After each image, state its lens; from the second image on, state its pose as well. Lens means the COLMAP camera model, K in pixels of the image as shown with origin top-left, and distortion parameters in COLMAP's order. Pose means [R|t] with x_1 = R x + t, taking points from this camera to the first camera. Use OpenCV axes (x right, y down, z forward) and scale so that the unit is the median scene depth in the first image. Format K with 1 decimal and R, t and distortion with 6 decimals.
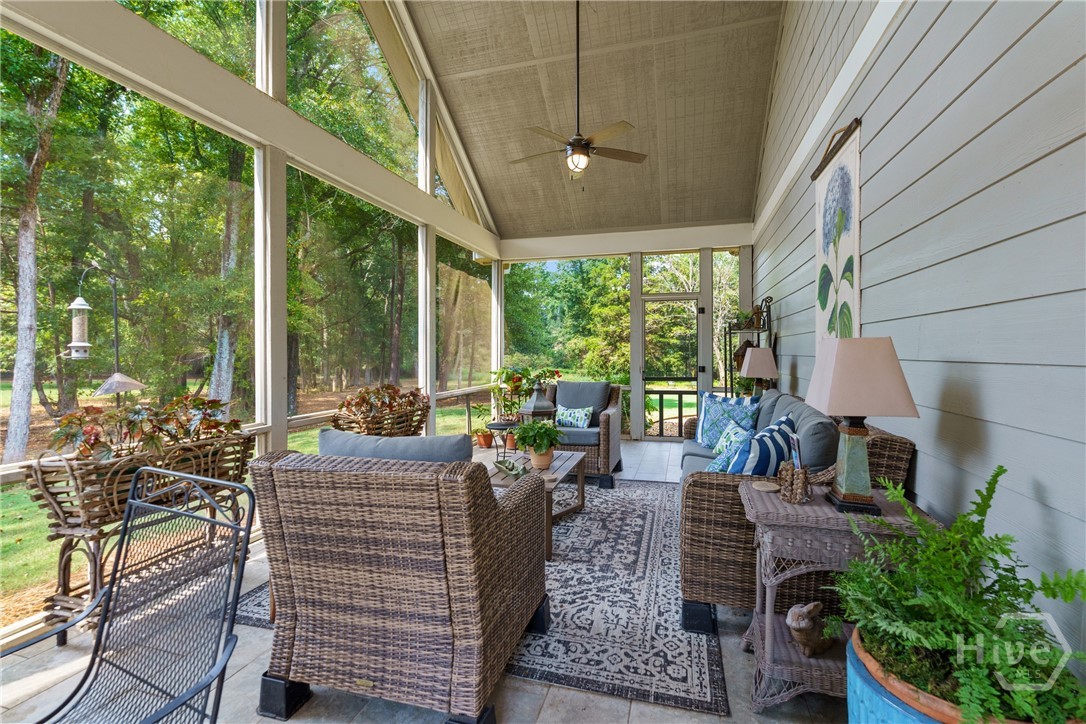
lens RADIAL K [[484.7, 0, 542.9], [0, 484.7, 353.8], [0, 0, 1]] dist [-0.004320, 0.000461]
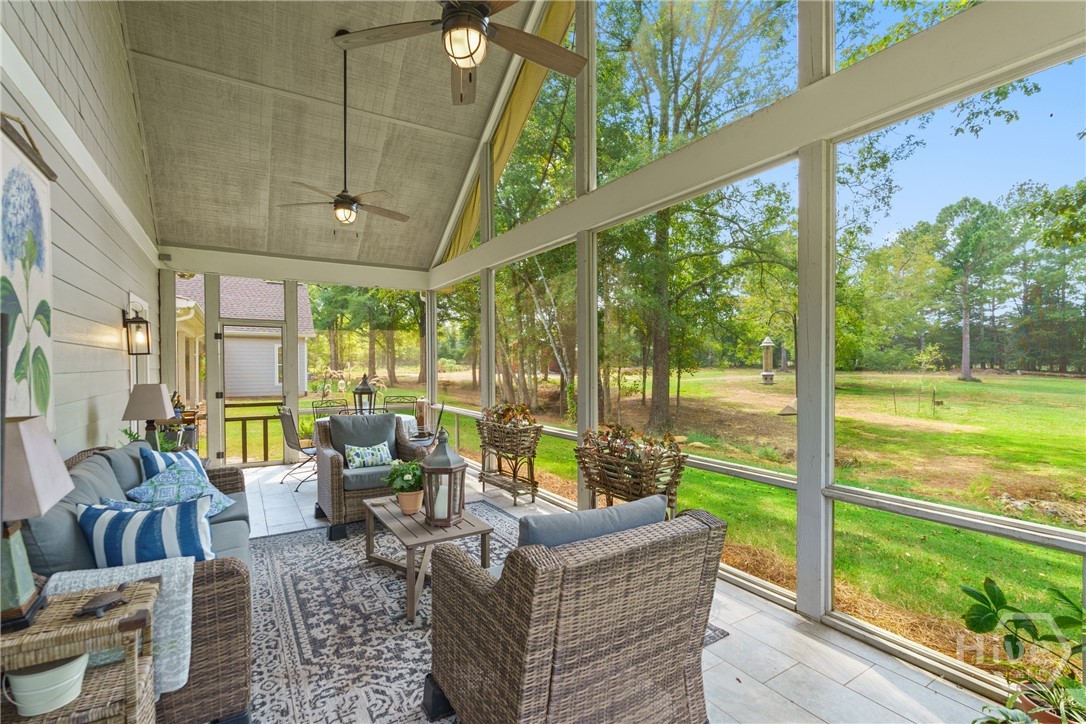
lens RADIAL K [[484.7, 0, 540.2], [0, 484.7, 369.9], [0, 0, 1]] dist [-0.004320, 0.000461]
pose [[-0.664602, 0.010080, -0.747130, 0.579241], [0.000390, 0.999914, 0.013143, -0.066210], [0.747198, 0.008444, -0.664548, 1.946120]]
